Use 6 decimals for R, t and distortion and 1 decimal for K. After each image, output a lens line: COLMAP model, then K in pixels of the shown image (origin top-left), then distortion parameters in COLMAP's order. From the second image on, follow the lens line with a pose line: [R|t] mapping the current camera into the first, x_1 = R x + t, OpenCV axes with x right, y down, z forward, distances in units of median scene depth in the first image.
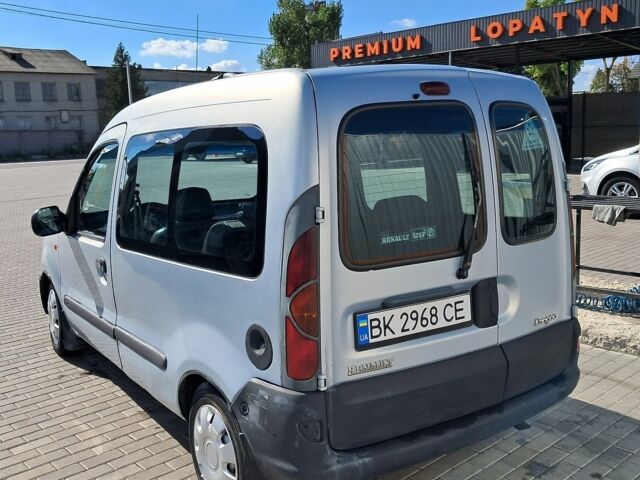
lens RADIAL K [[666.7, 0, 320.0], [0, 666.7, 240.0], [0, 0, 1]] dist [0.005243, -0.019721]
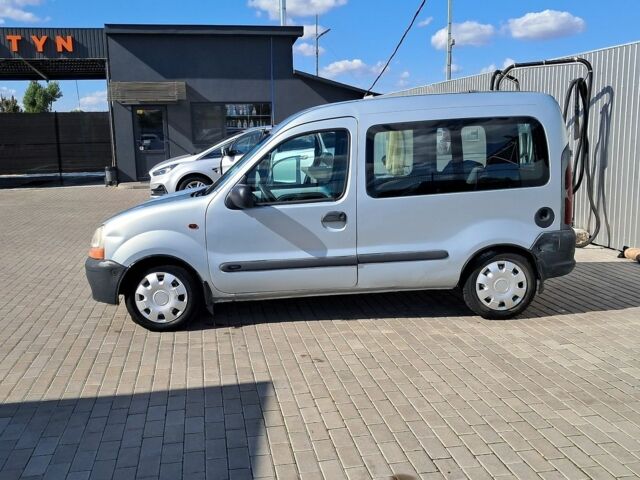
lens RADIAL K [[666.7, 0, 320.0], [0, 666.7, 240.0], [0, 0, 1]] dist [0.005243, -0.019721]
pose [[0.527553, -0.109078, 0.842490, -0.325012], [0.141109, 0.989197, 0.039712, 0.006062], [-0.837721, 0.097933, 0.537246, 0.062059]]
